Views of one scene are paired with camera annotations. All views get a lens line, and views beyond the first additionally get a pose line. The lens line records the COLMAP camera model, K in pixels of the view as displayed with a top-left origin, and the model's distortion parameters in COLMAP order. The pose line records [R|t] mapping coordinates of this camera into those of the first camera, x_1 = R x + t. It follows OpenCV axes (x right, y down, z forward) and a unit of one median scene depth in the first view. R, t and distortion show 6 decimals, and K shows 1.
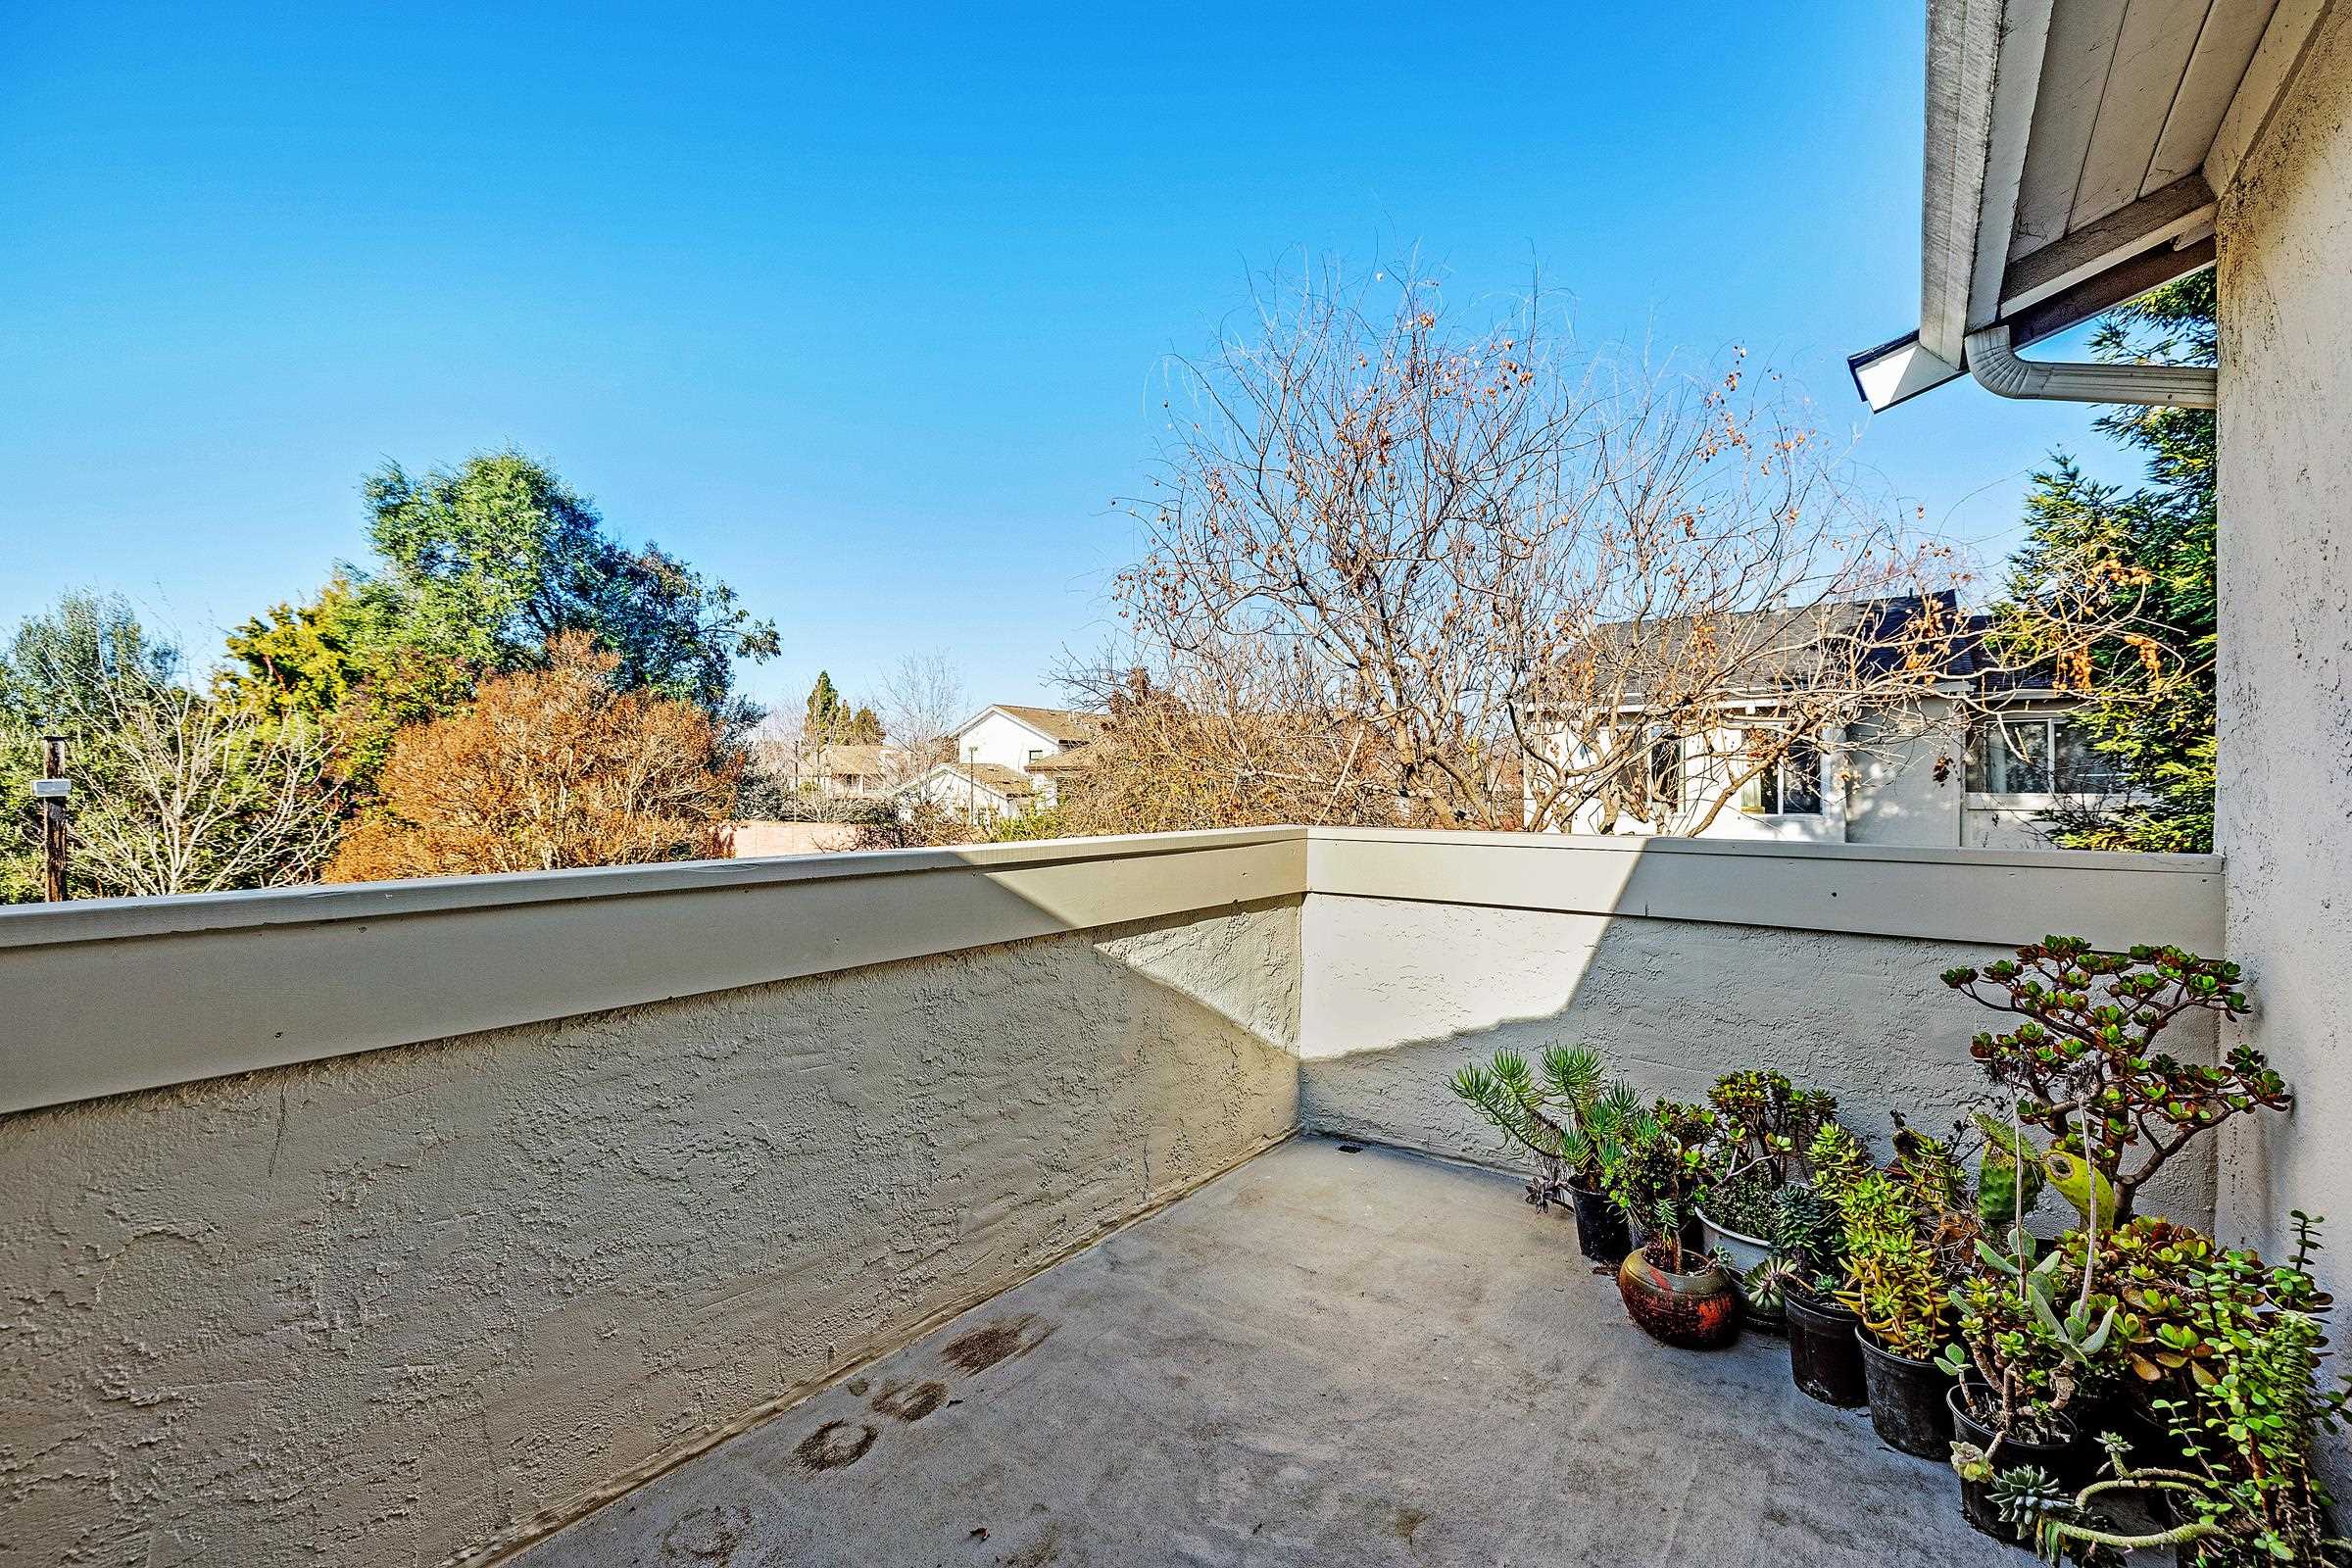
lens RADIAL K [[983.9, 0, 1184.6], [0, 983.9, 788.0], [0, 0, 1]] dist [0.000103, -0.000516]
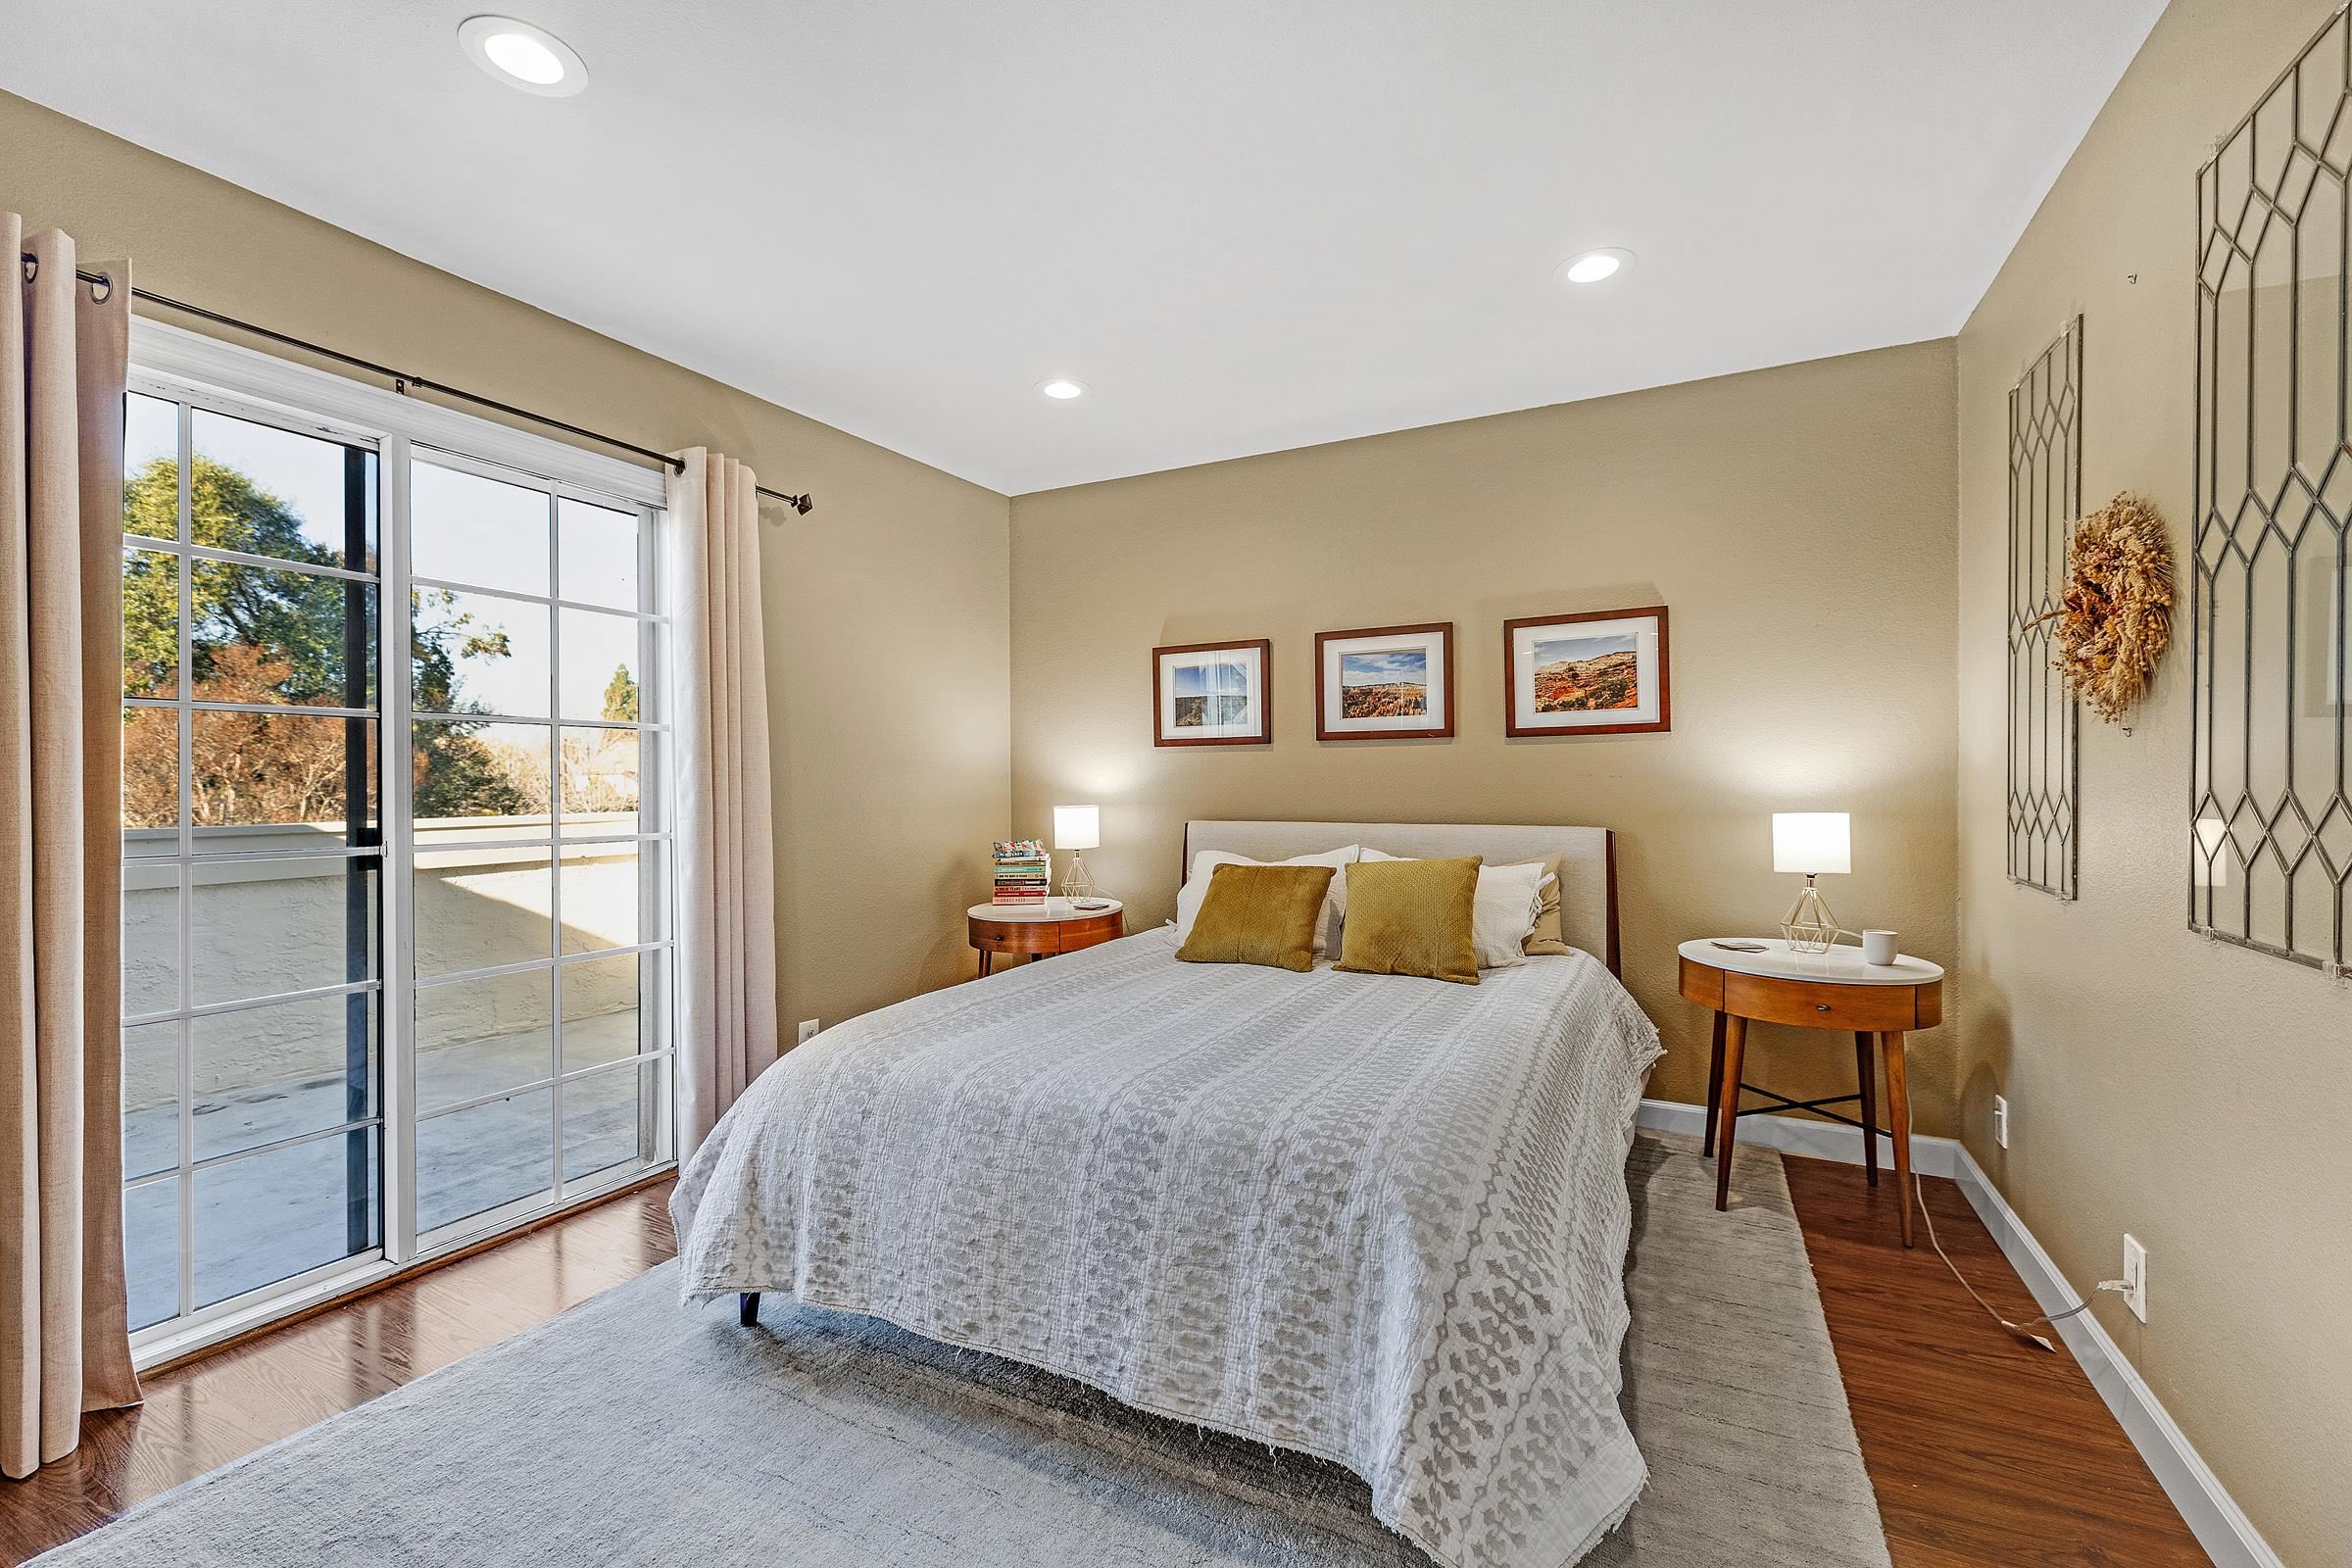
lens RADIAL K [[983.9, 0, 1169.5], [0, 983.9, 786.7], [0, 0, 1]] dist [0.000103, -0.000516]
pose [[0.988437, -0.006517, 0.151493, 0.124553], [0.006137, 0.999977, 0.002977, -0.000457], [-0.151509, -0.002013, 0.988454, -0.124899]]
